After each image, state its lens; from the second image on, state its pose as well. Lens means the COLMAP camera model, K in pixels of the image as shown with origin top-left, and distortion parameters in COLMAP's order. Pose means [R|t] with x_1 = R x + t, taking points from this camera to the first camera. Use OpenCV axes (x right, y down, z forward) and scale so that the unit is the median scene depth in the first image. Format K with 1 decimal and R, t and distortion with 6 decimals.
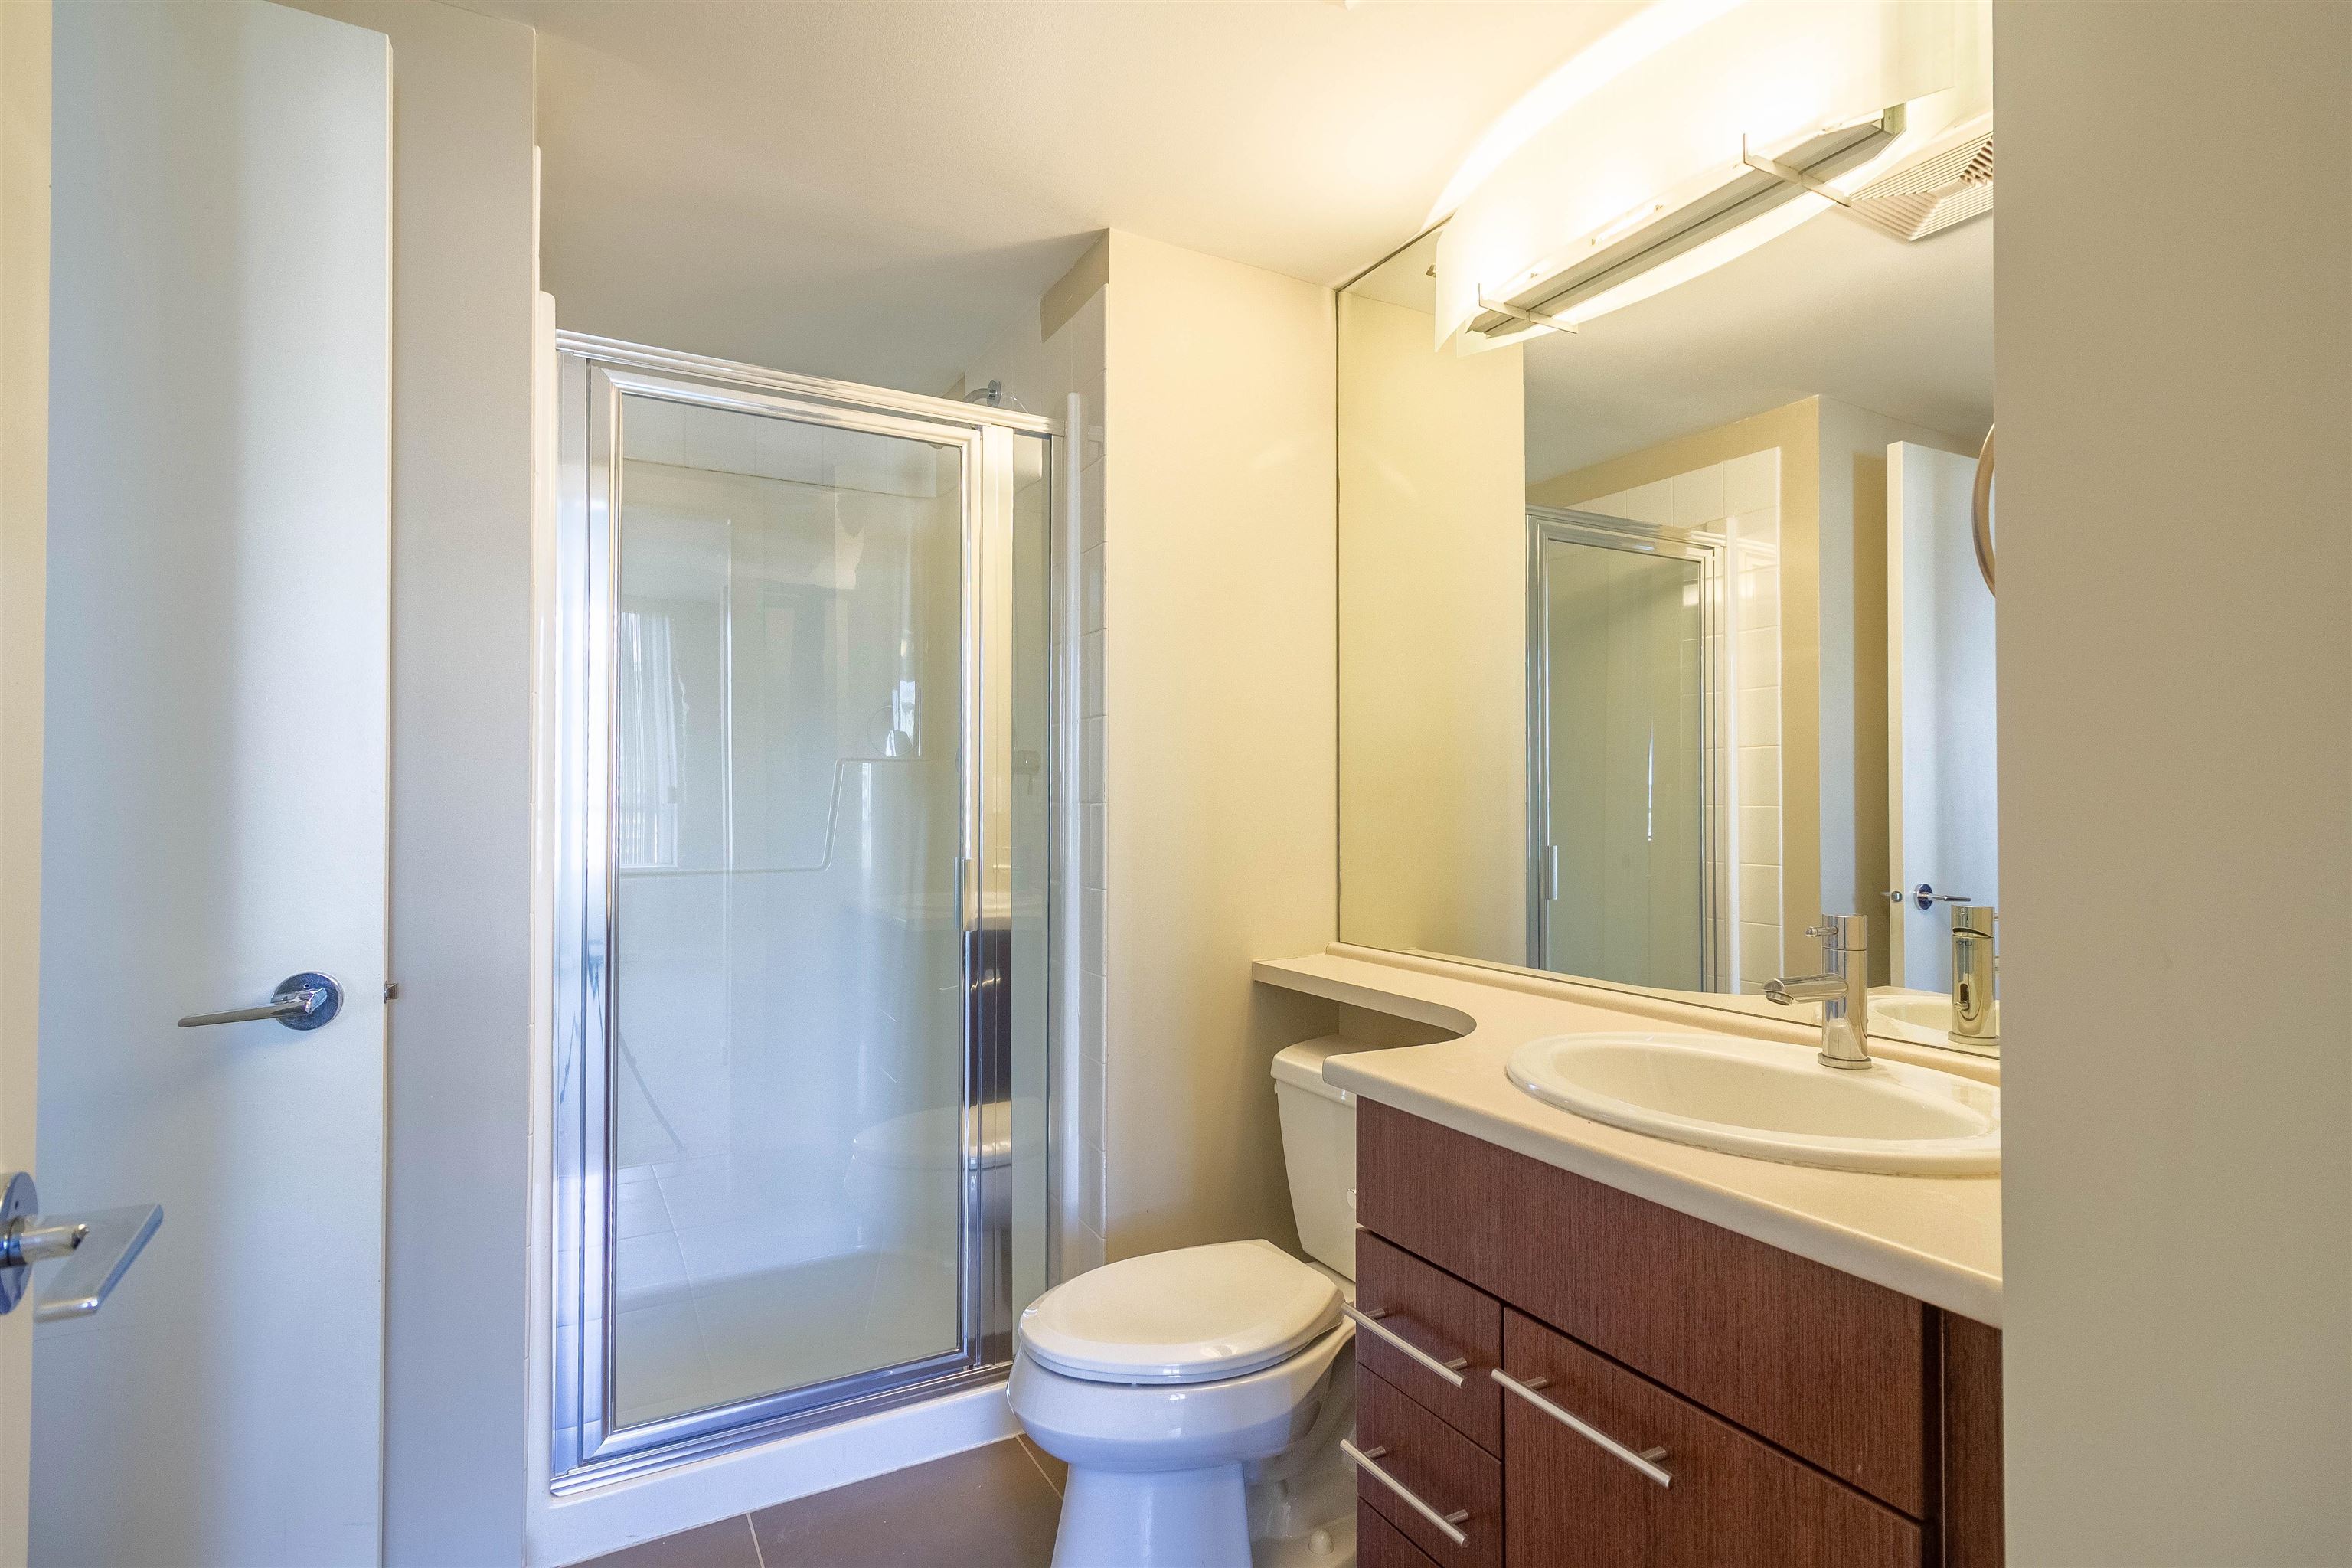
lens RADIAL K [[1107.9, 0, 1176.0], [0, 1107.9, 784.0], [0, 0, 1]] dist [-0.001713, -0.000169]
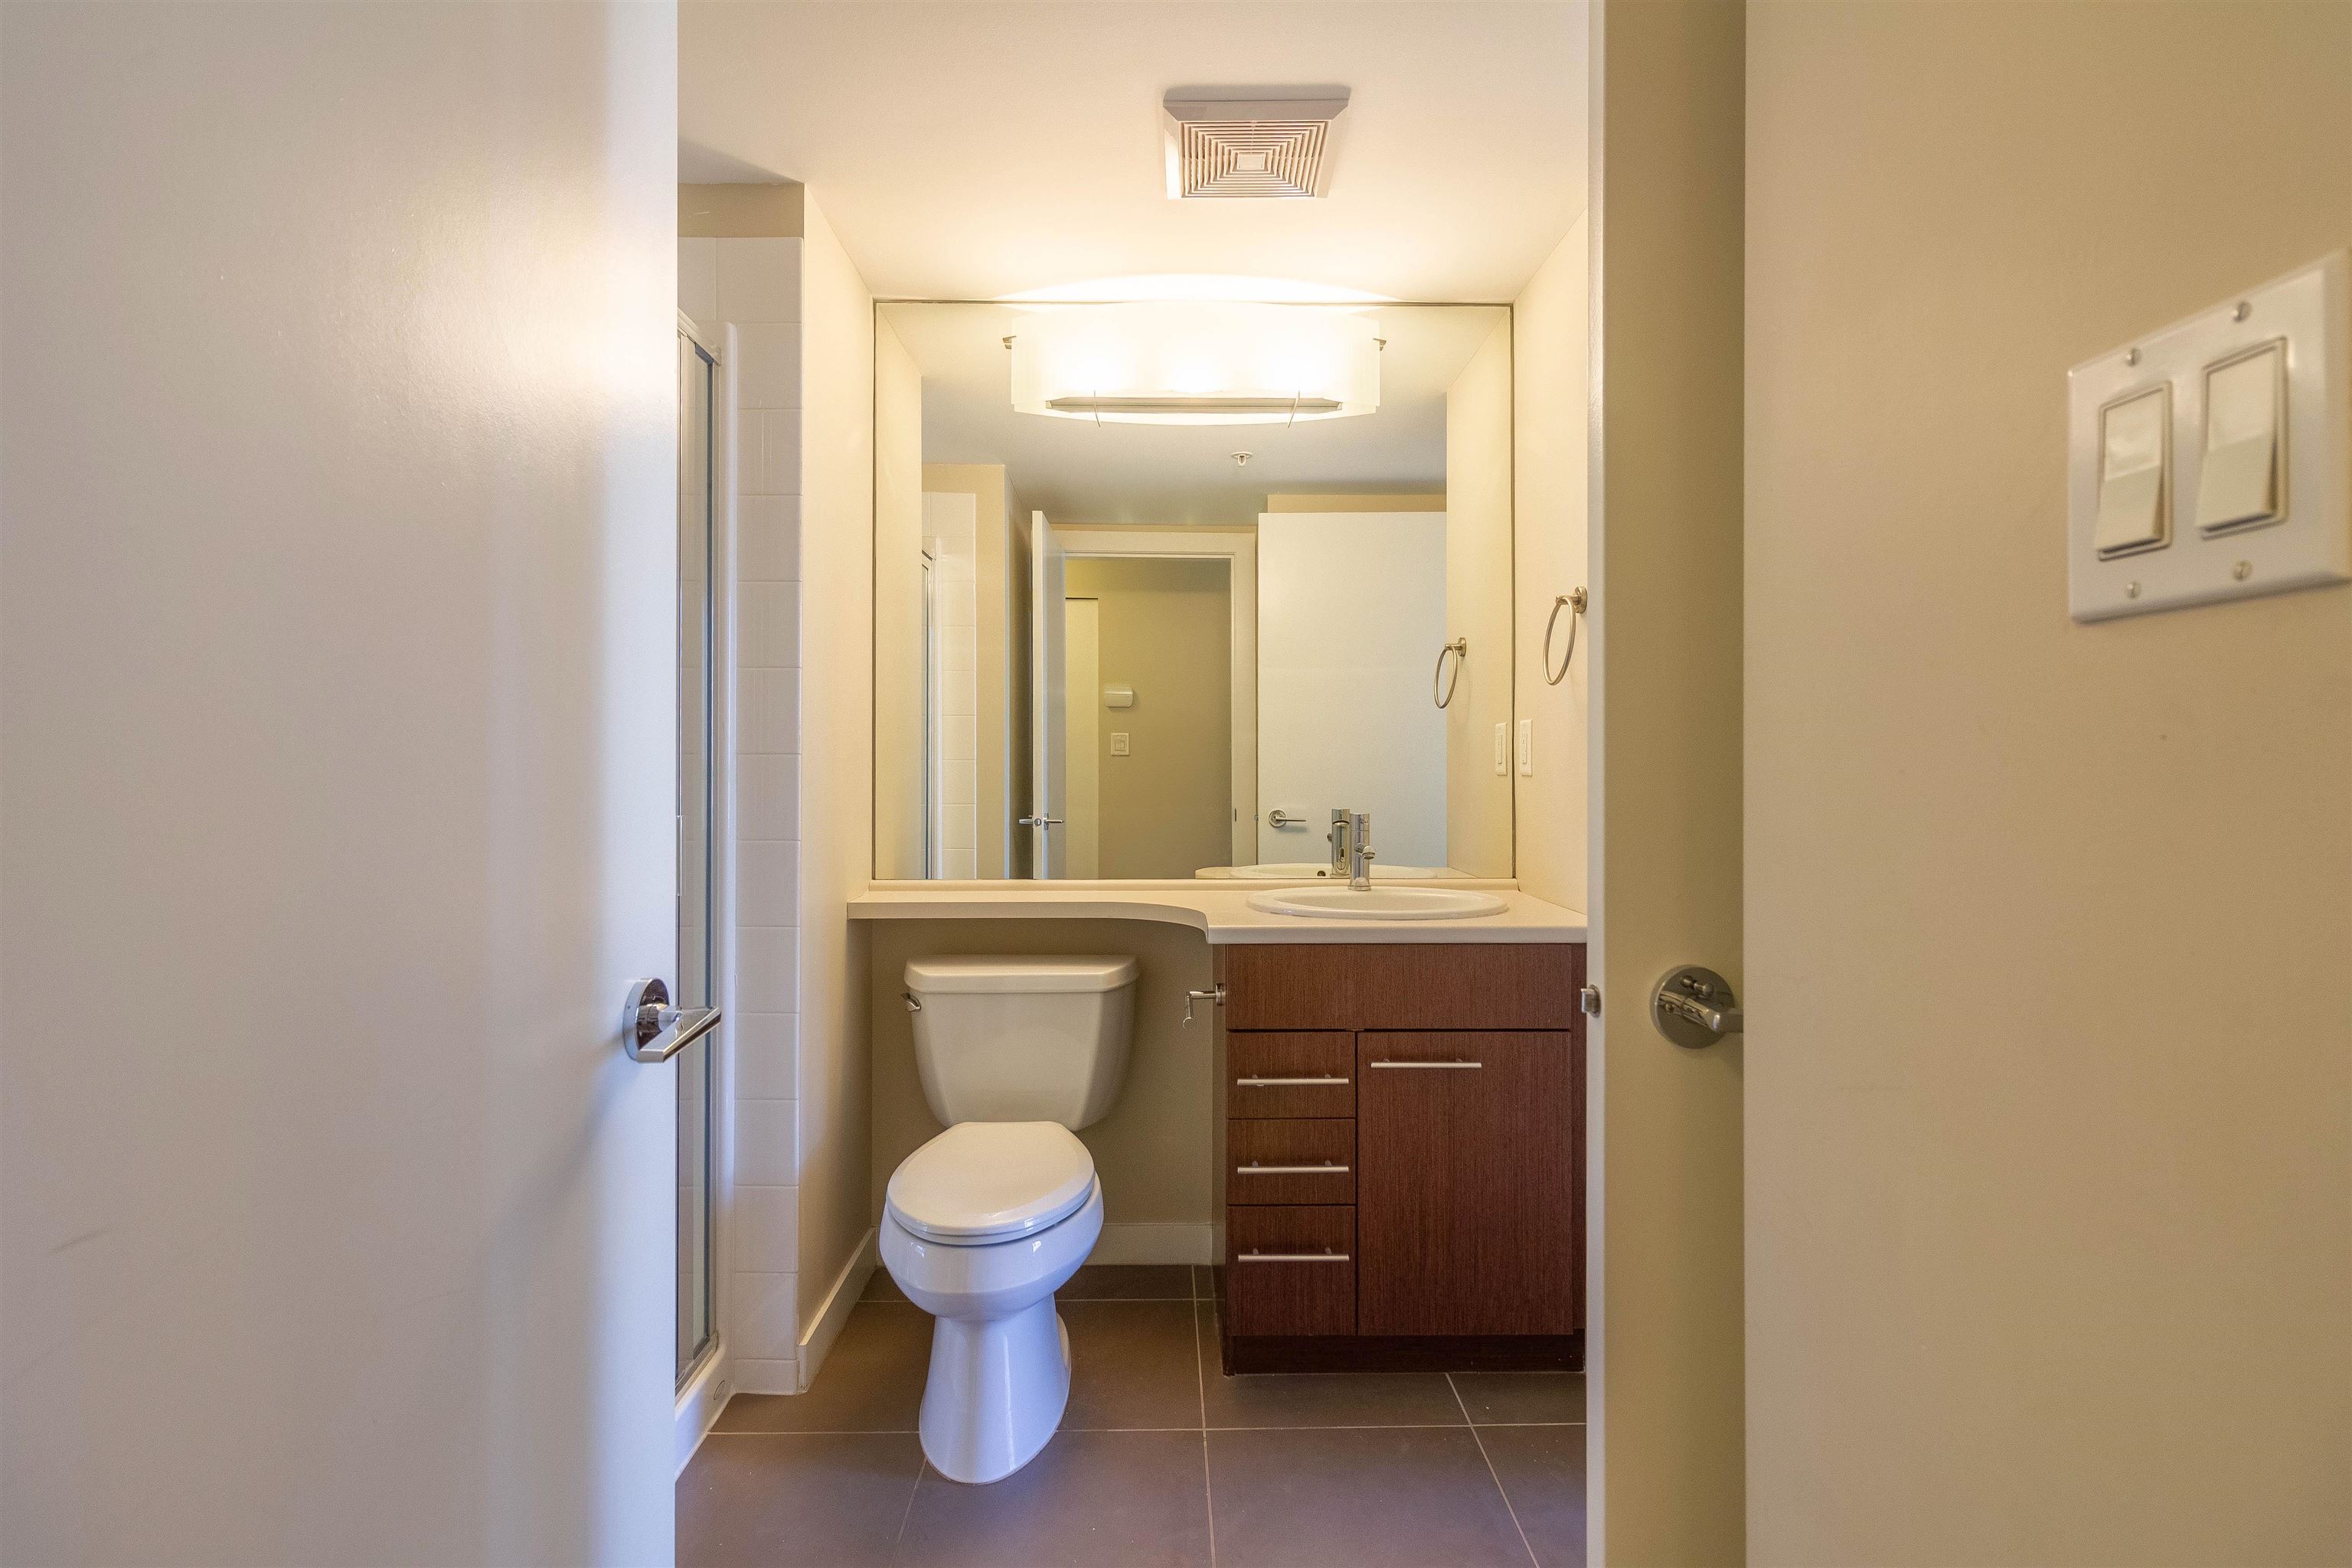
lens RADIAL K [[1056.7, 0, 1172.1], [0, 1056.7, 752.0], [0, 0, 1]] dist [-0.000207, -0.000015]
pose [[0.475453, -0.000020, 0.879741, -0.768176], [-0.009663, 0.999940, 0.005245, 0.005182], [-0.879688, -0.010995, 0.475424, 0.256017]]
